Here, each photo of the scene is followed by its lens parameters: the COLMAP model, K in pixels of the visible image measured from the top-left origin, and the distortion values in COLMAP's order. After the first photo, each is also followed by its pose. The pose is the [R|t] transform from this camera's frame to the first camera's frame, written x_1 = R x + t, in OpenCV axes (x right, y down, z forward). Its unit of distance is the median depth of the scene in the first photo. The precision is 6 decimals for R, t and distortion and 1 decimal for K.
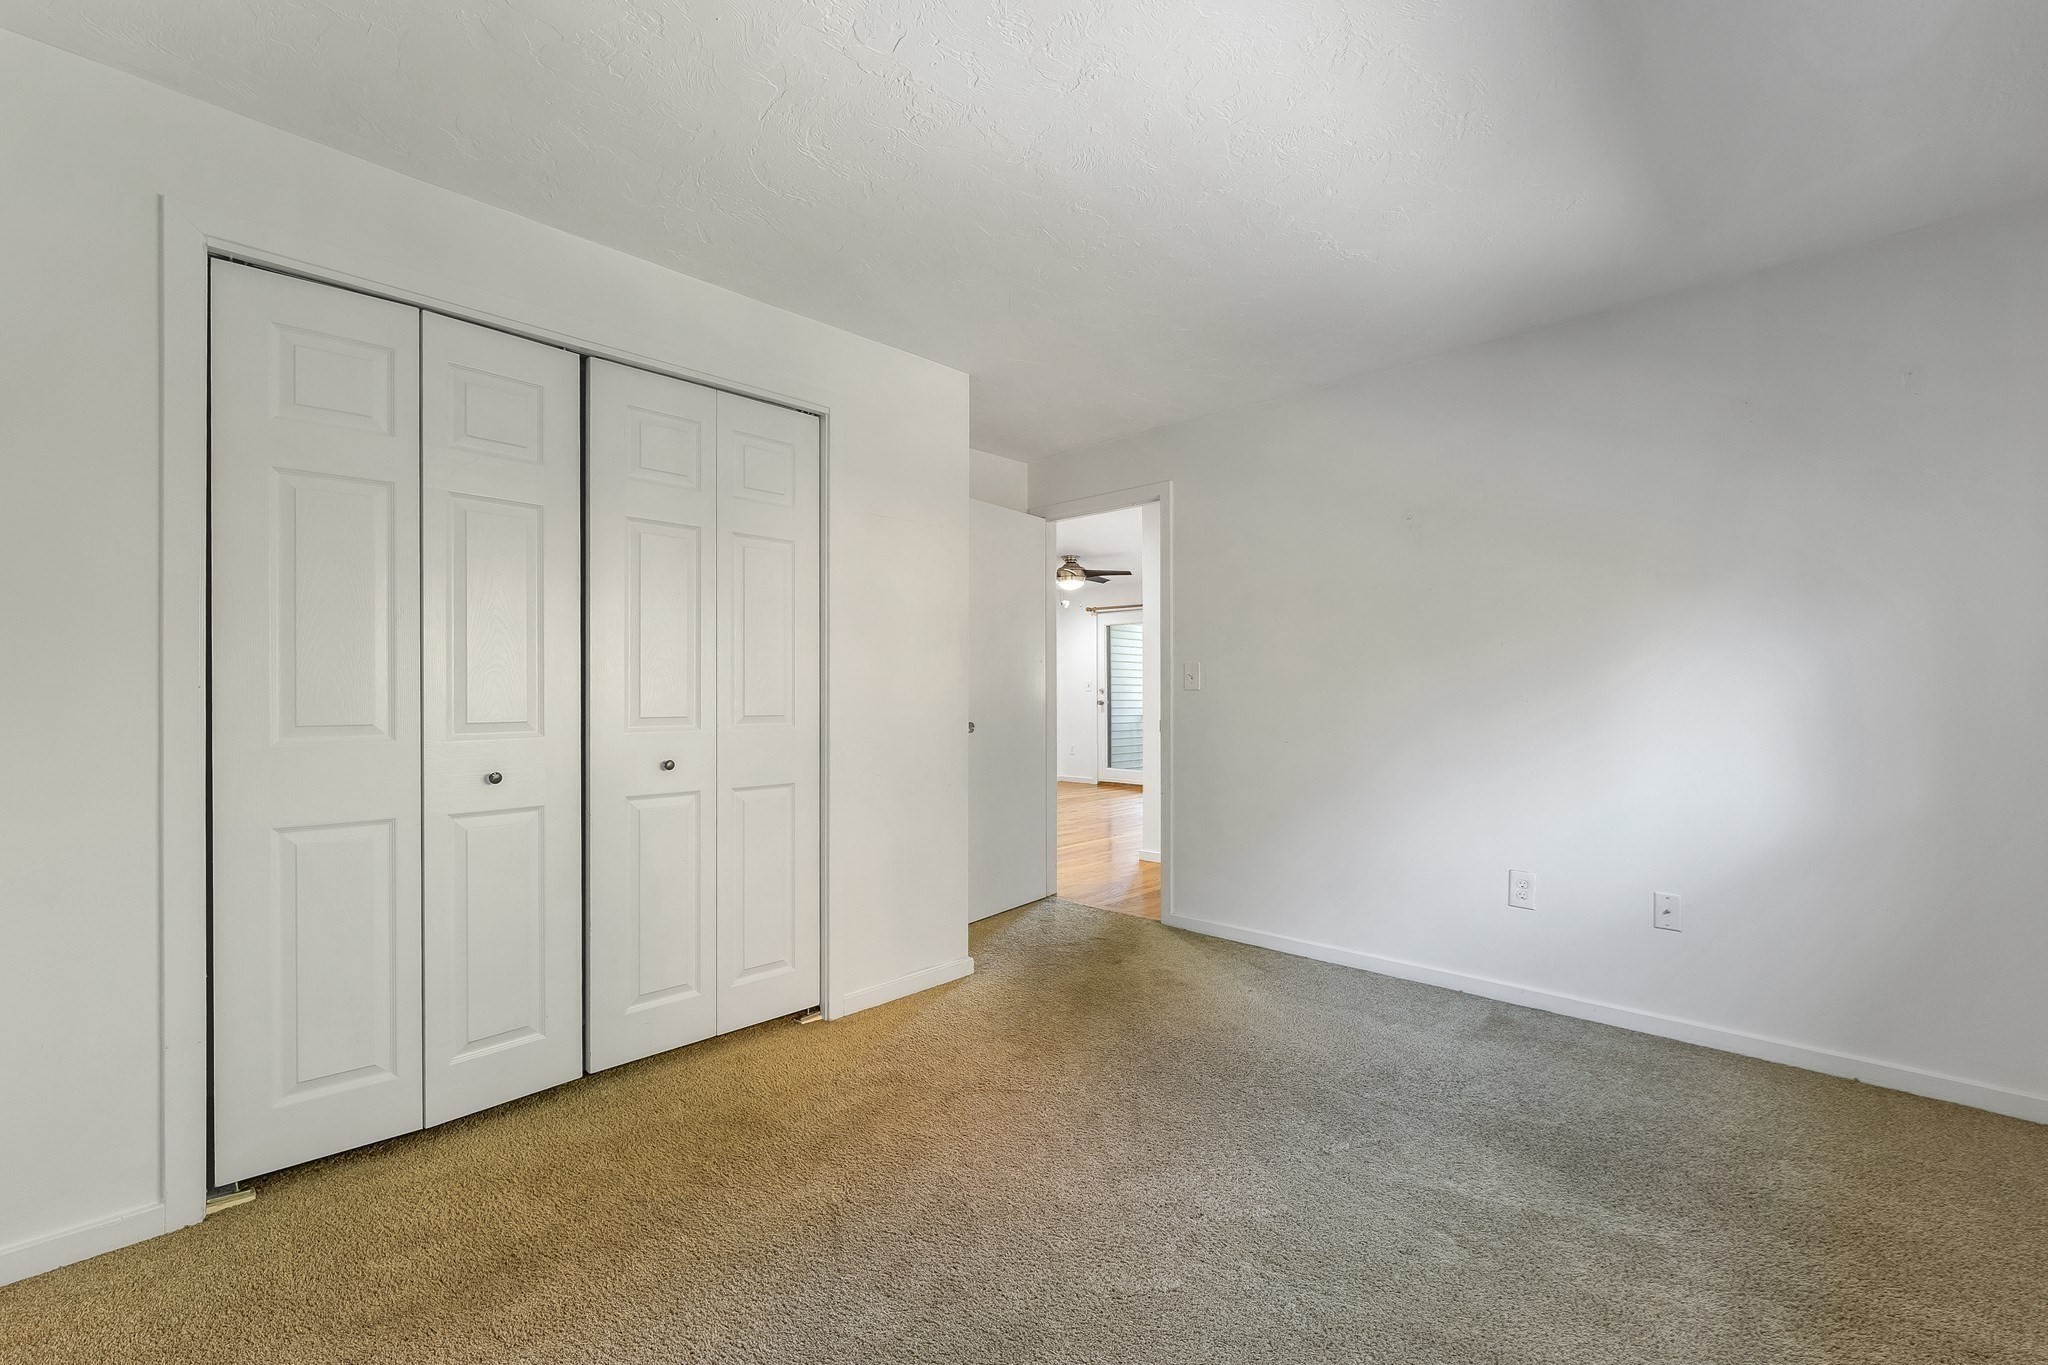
lens RADIAL K [[856.3, 0, 1028.9], [0, 856.3, 689.7], [0, 0, 1]] dist [-0.001123, 0.001184]
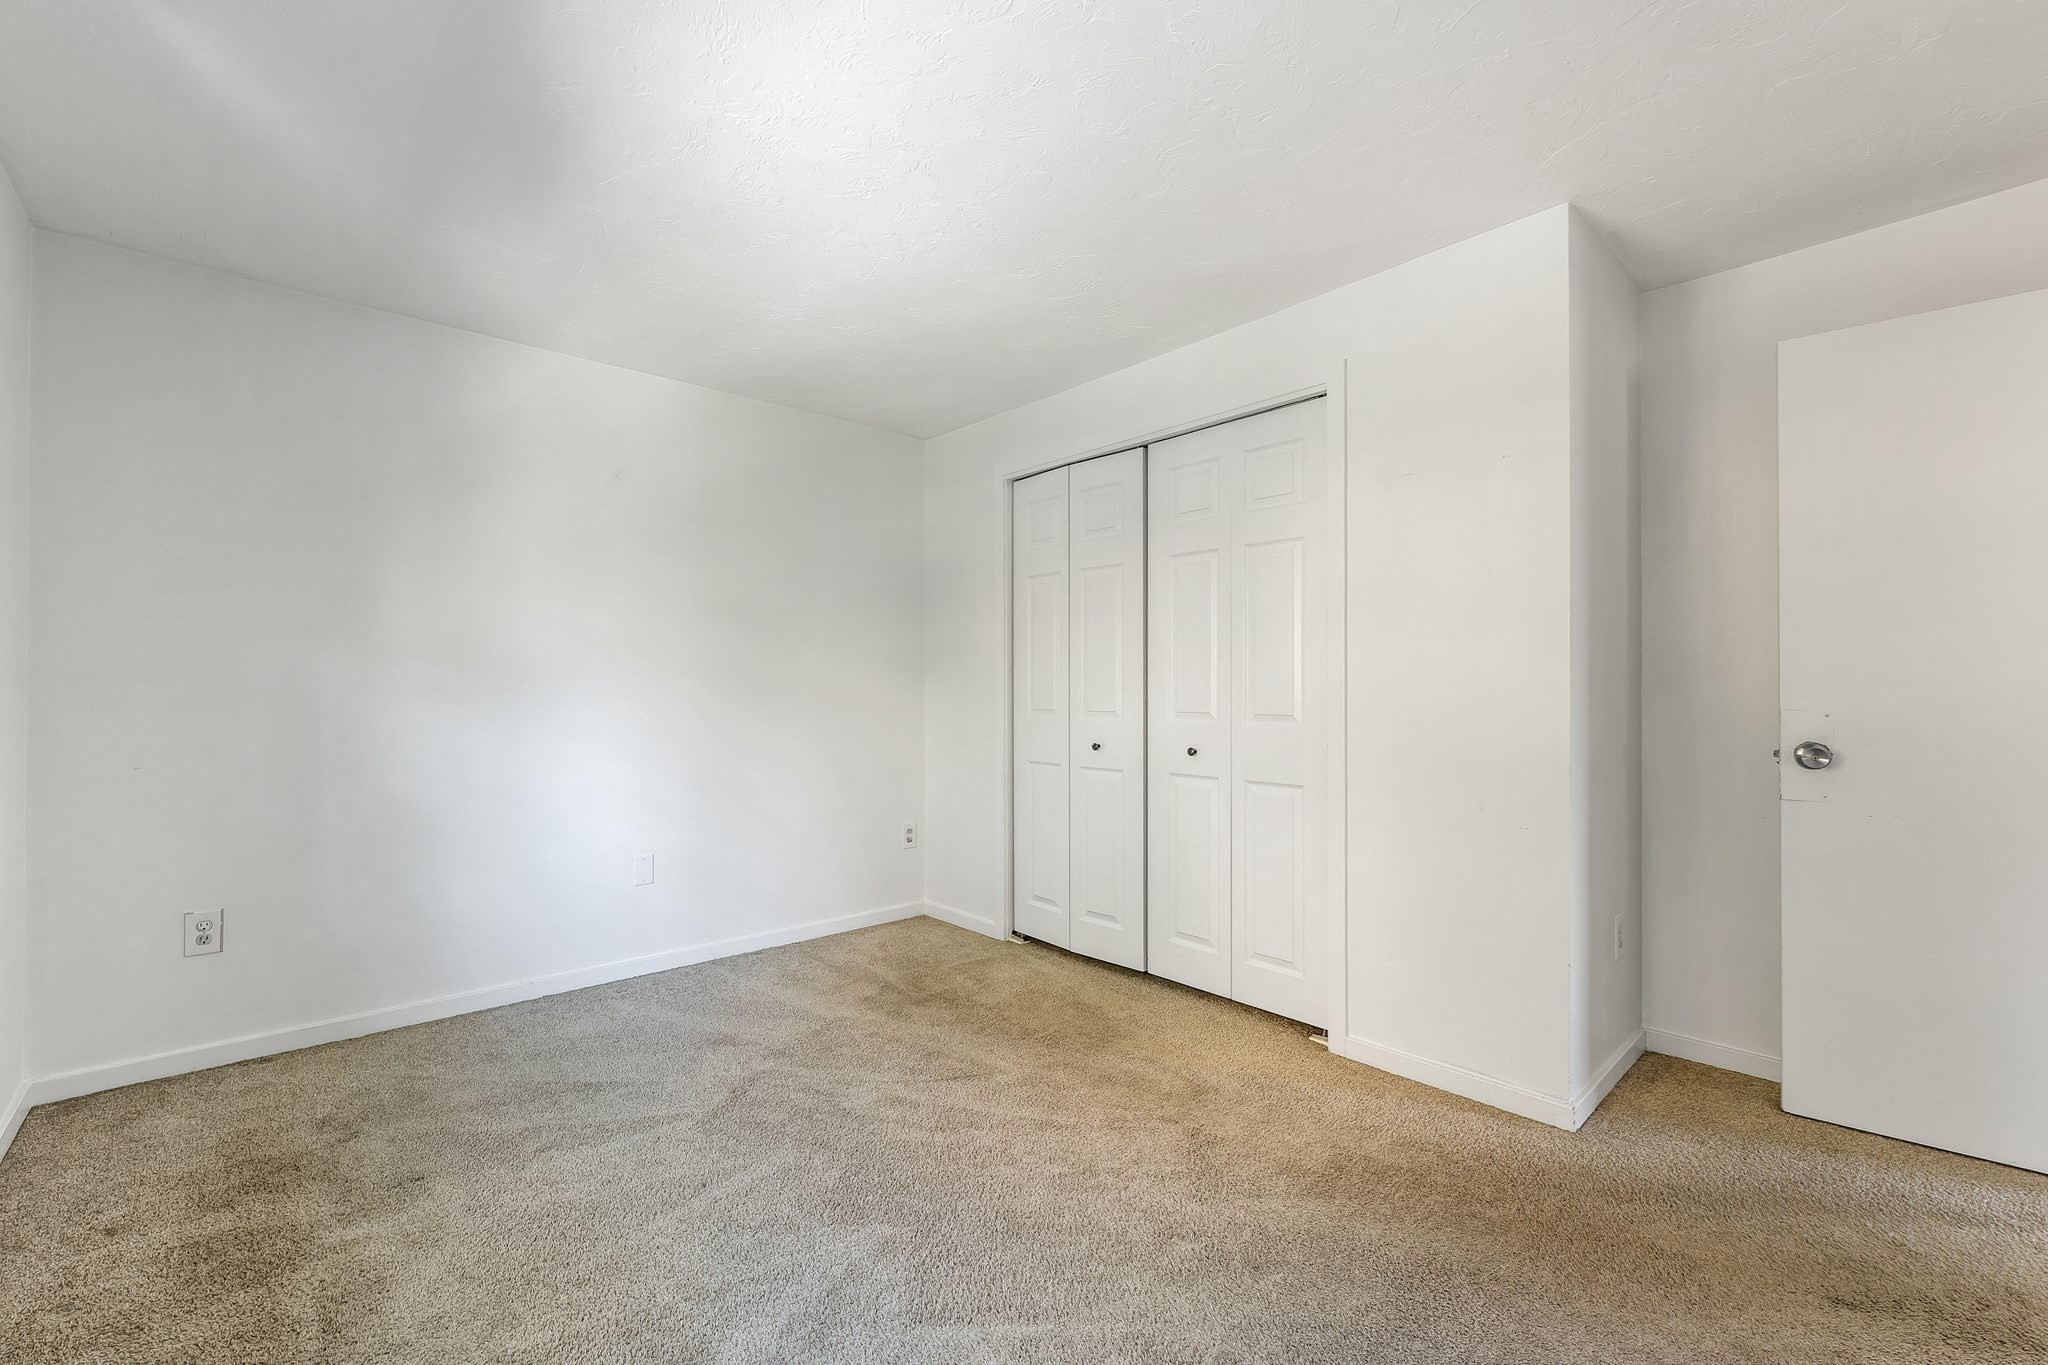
lens RADIAL K [[856.3, 0, 1022.0], [0, 856.3, 689.1], [0, 0, 1]] dist [-0.001123, 0.001184]
pose [[-0.082751, -0.000155, -0.996570, 0.835959], [0.007354, 0.999973, -0.000766, -0.002472], [0.996543, -0.007392, -0.082748, 0.890089]]
